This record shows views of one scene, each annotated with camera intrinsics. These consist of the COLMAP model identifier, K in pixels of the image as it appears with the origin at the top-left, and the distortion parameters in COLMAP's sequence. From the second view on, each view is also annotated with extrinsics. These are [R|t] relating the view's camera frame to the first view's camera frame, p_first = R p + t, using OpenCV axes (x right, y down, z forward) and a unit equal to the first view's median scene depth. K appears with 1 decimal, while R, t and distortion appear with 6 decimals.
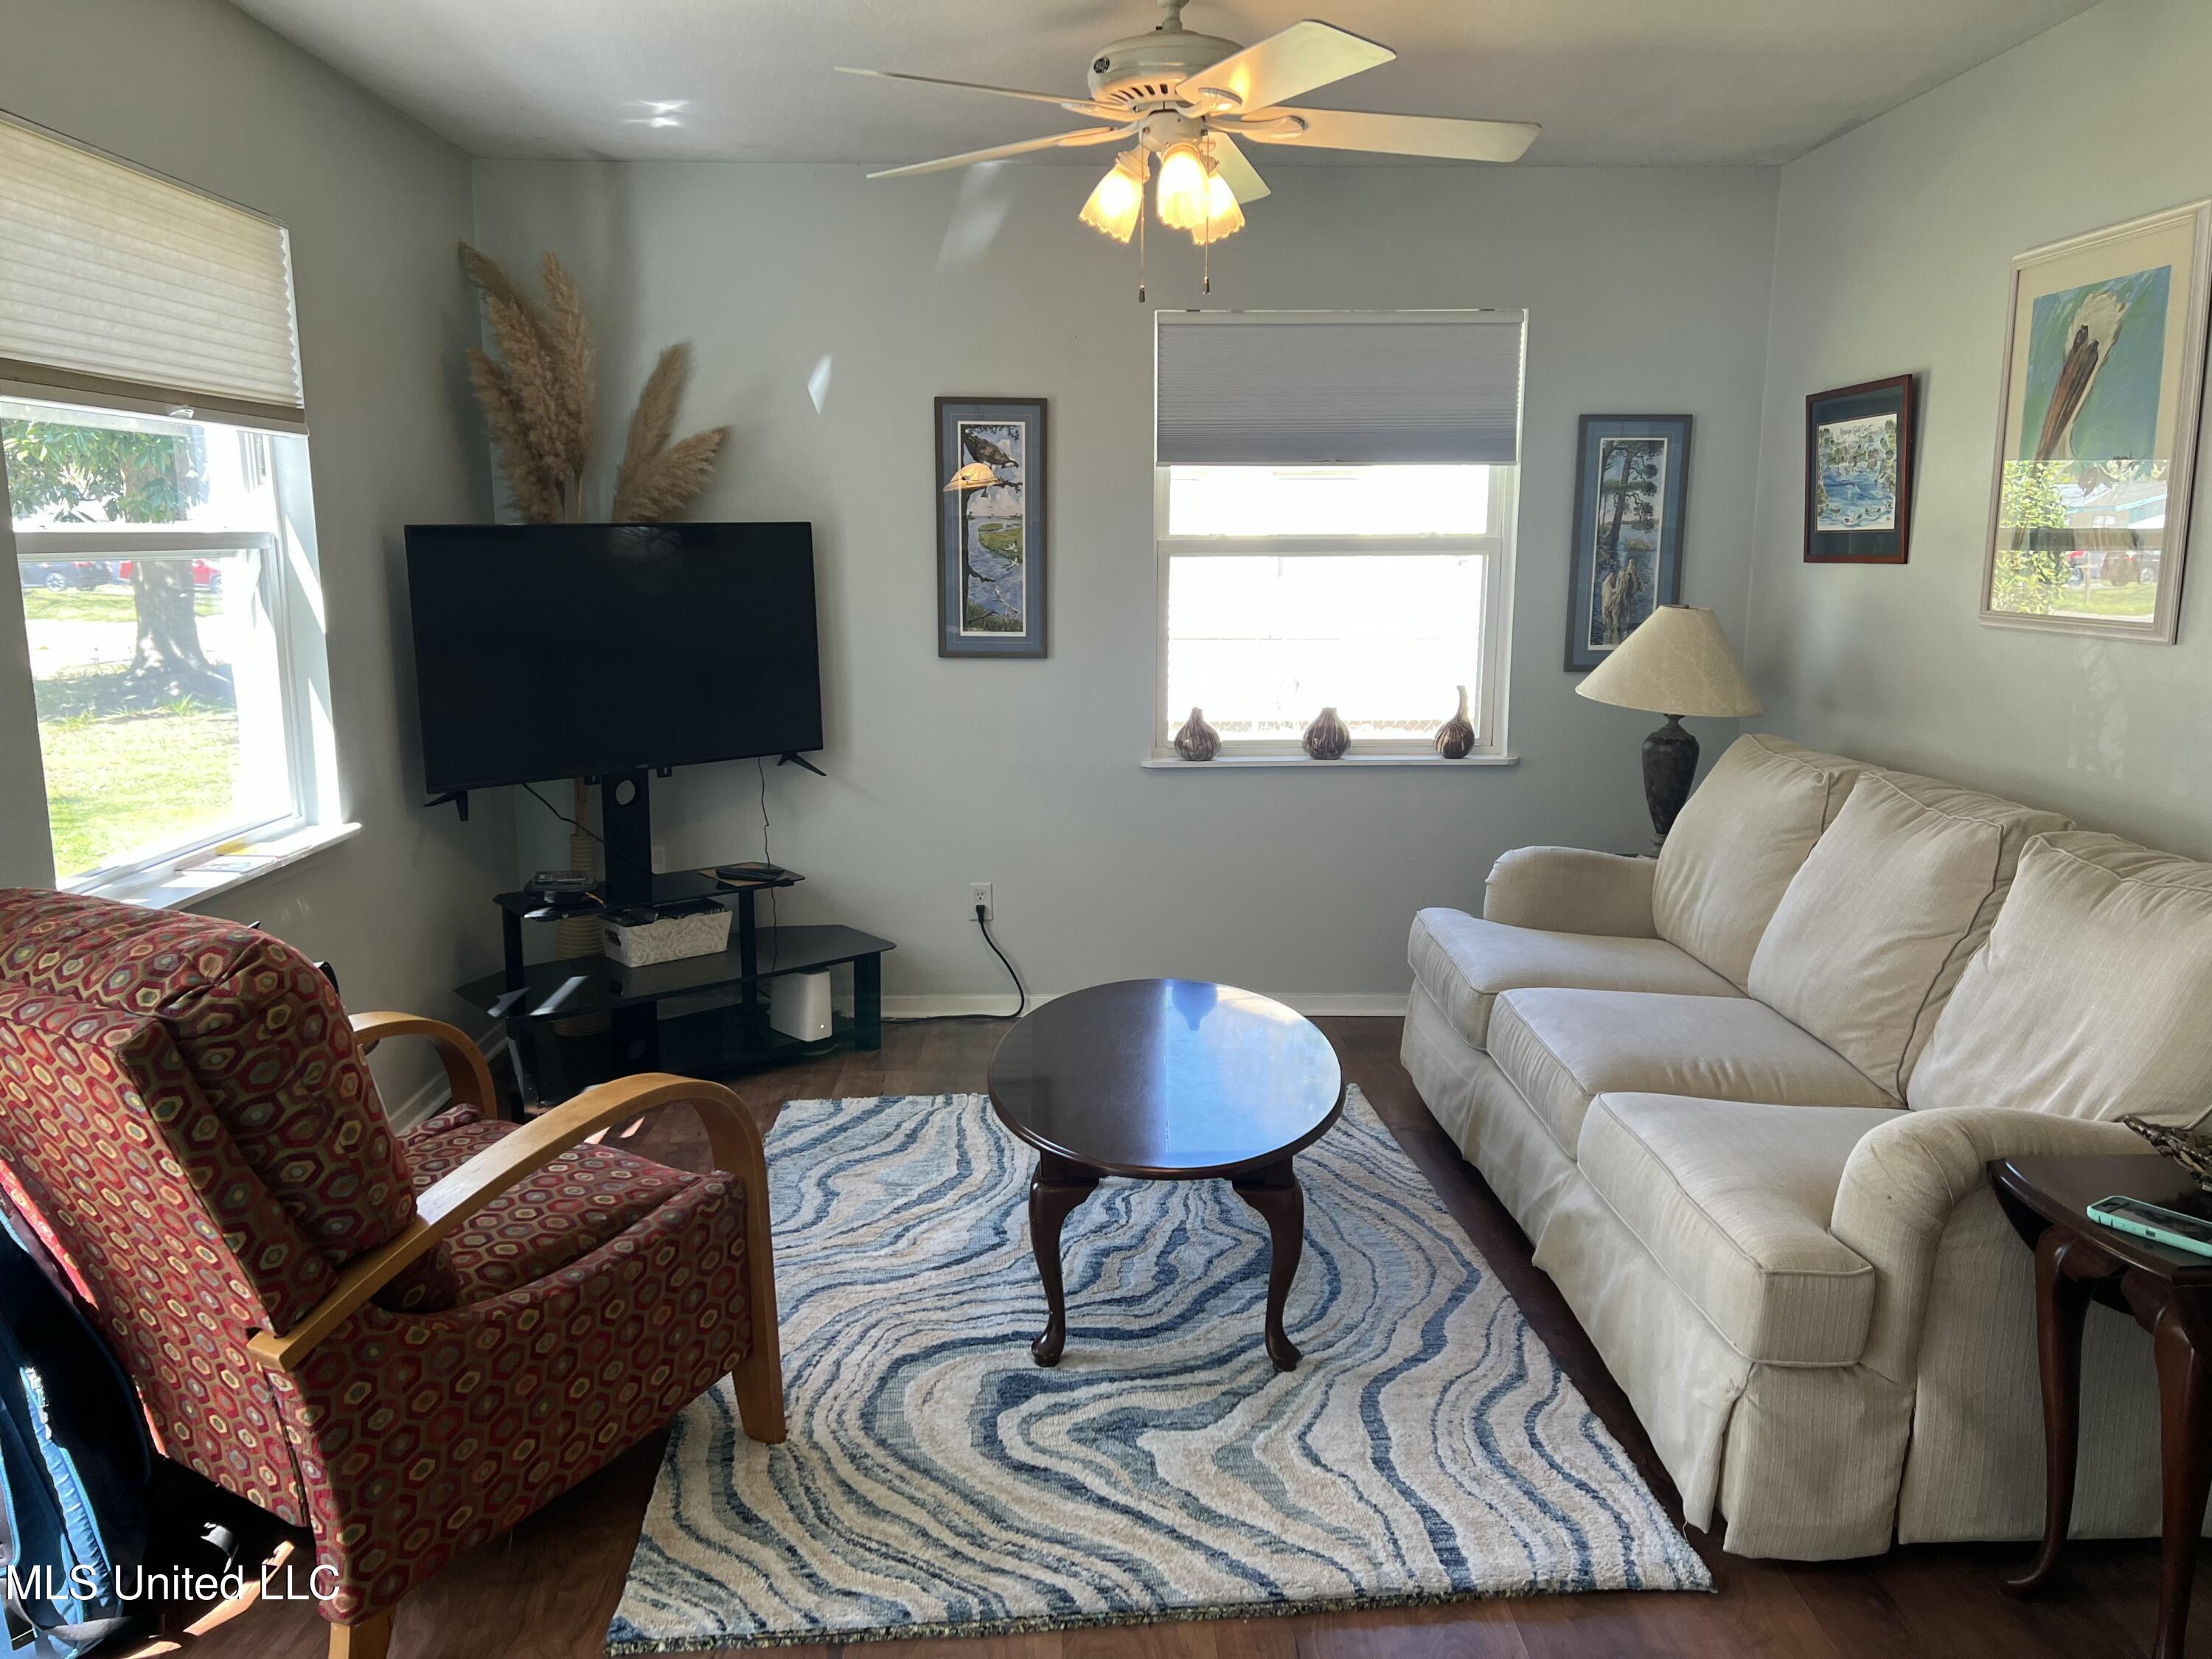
lens RADIAL K [[1675.1, 0, 1106.7], [0, 1675.1, 836.3], [0, 0, 1]] dist [0.065320, -0.067994]
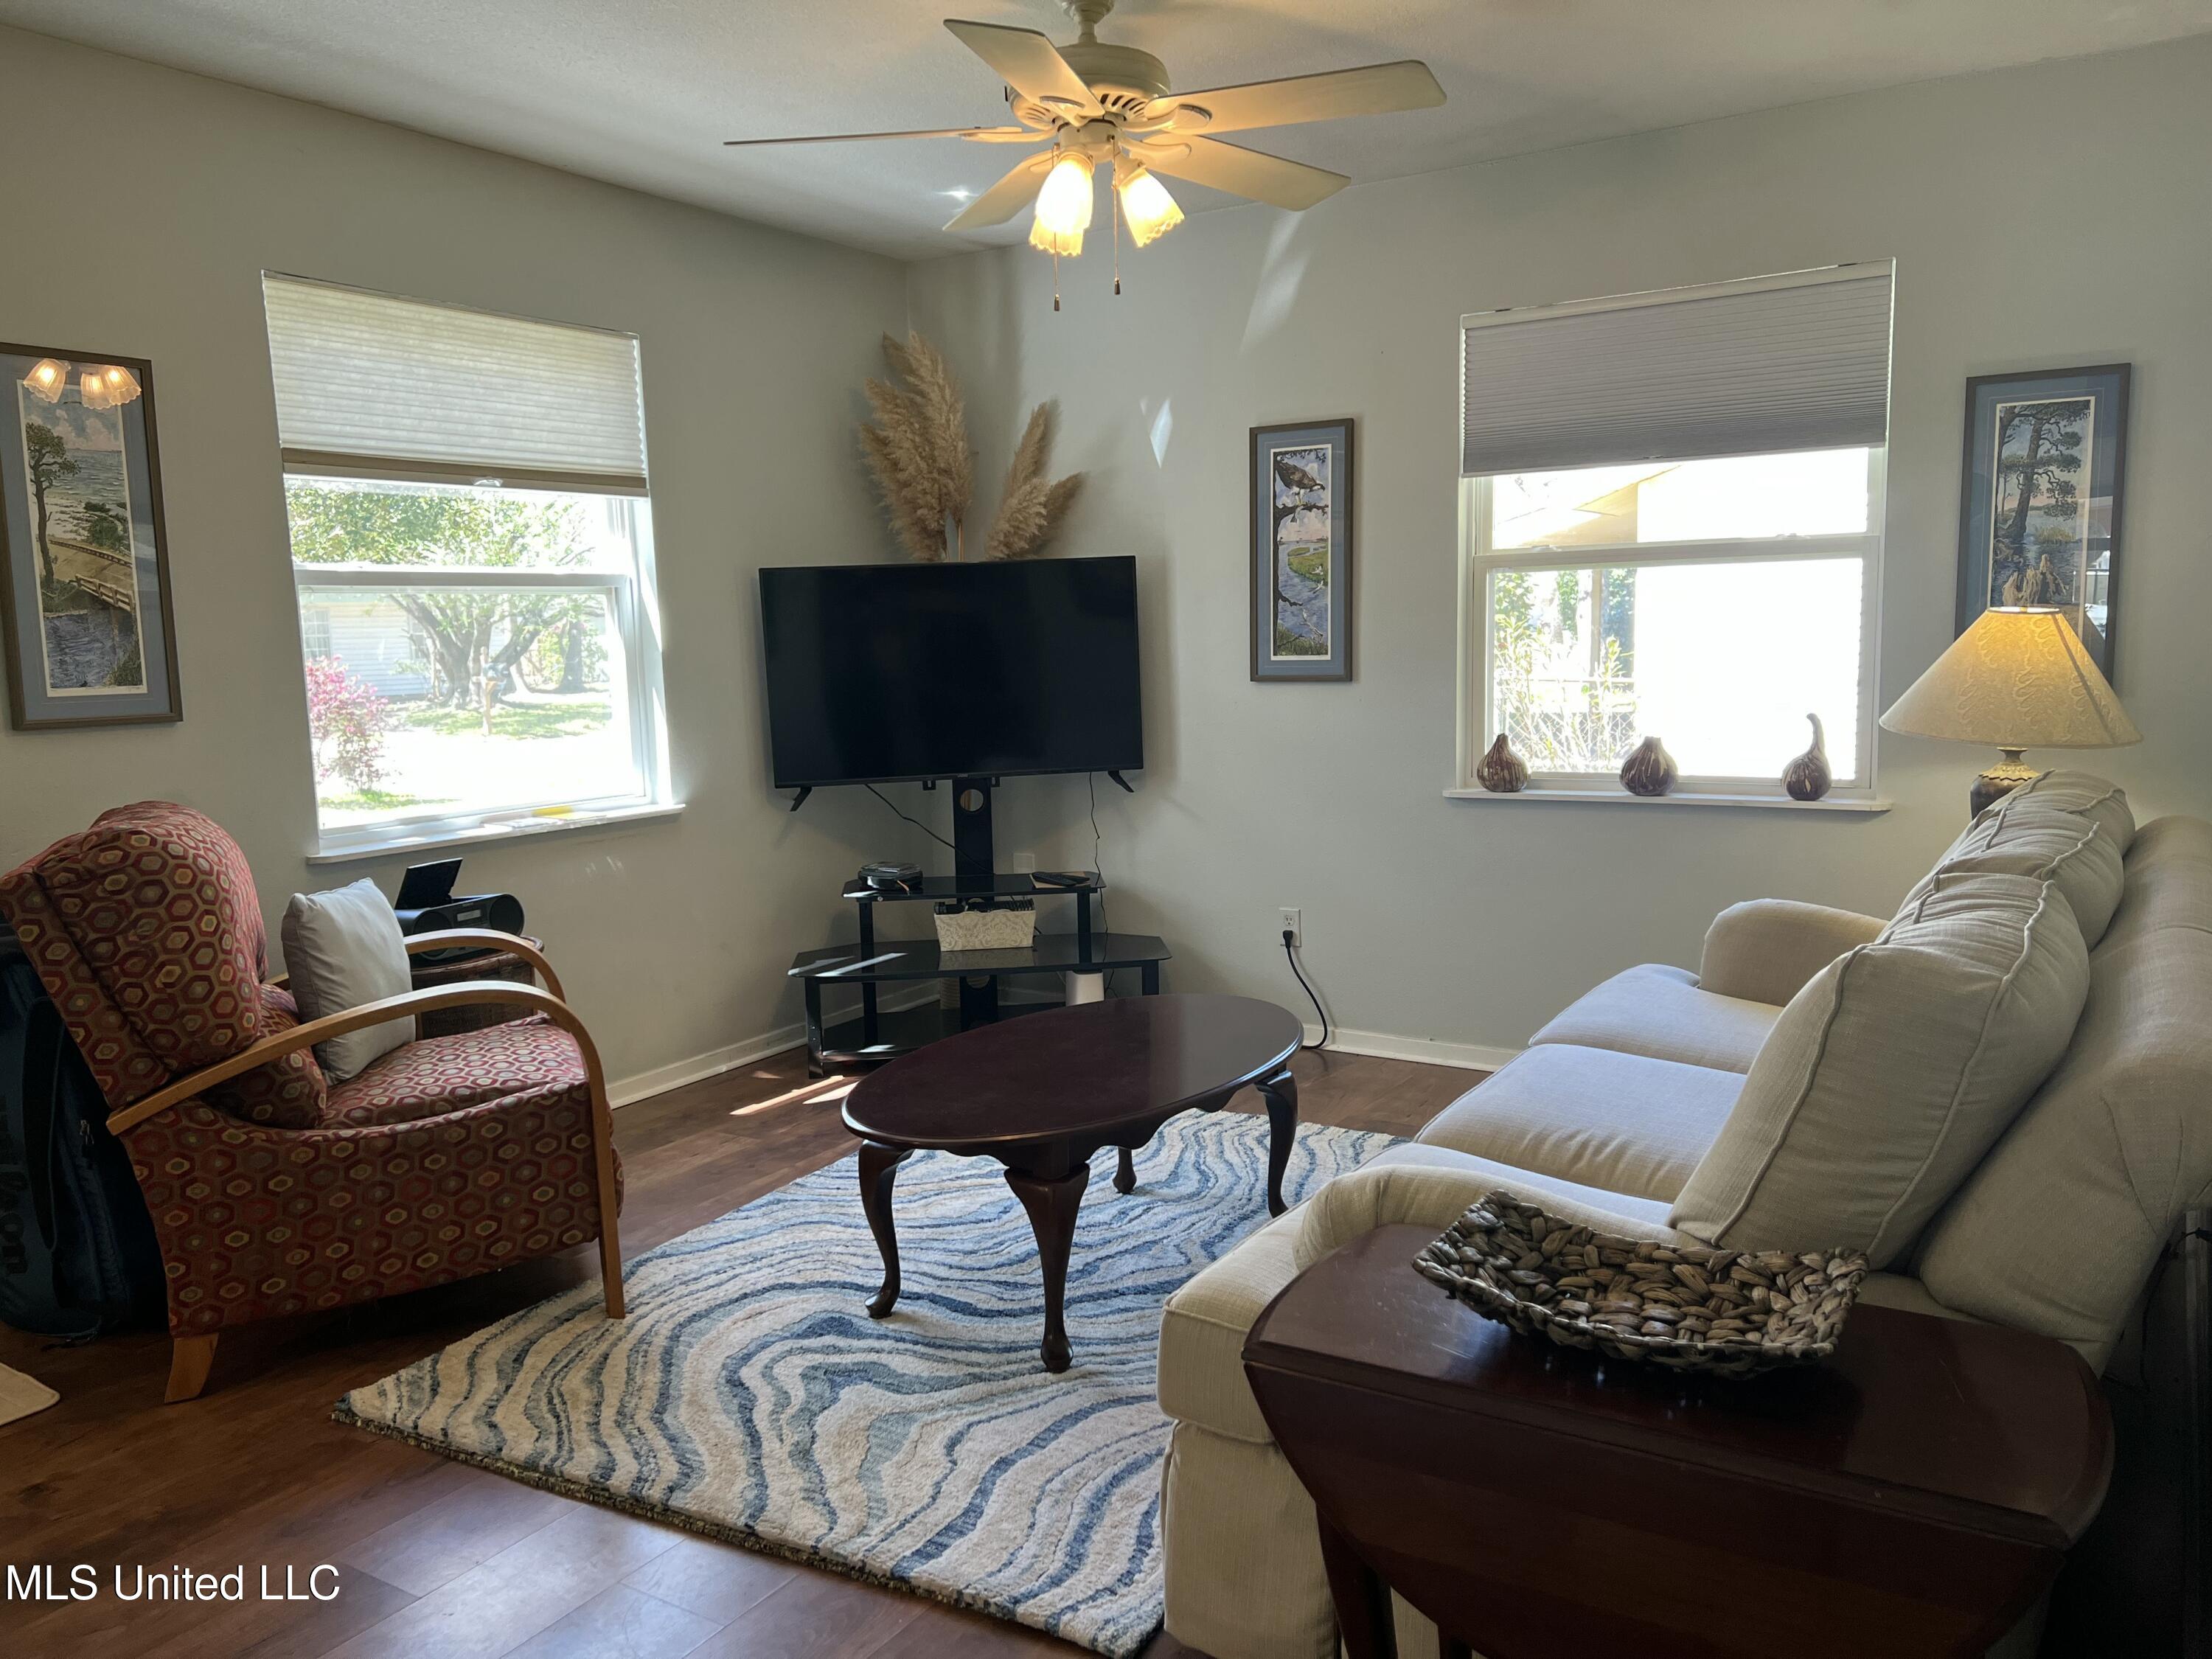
lens RADIAL K [[1675.1, 0, 1085.1], [0, 1675.1, 834.3], [0, 0, 1]] dist [0.065320, -0.067994]
pose [[0.826109, 0.049469, -0.561335, 0.525035], [-0.073763, 0.997061, -0.020688, 0.018974], [0.558662, 0.058496, 0.827330, 0.144753]]
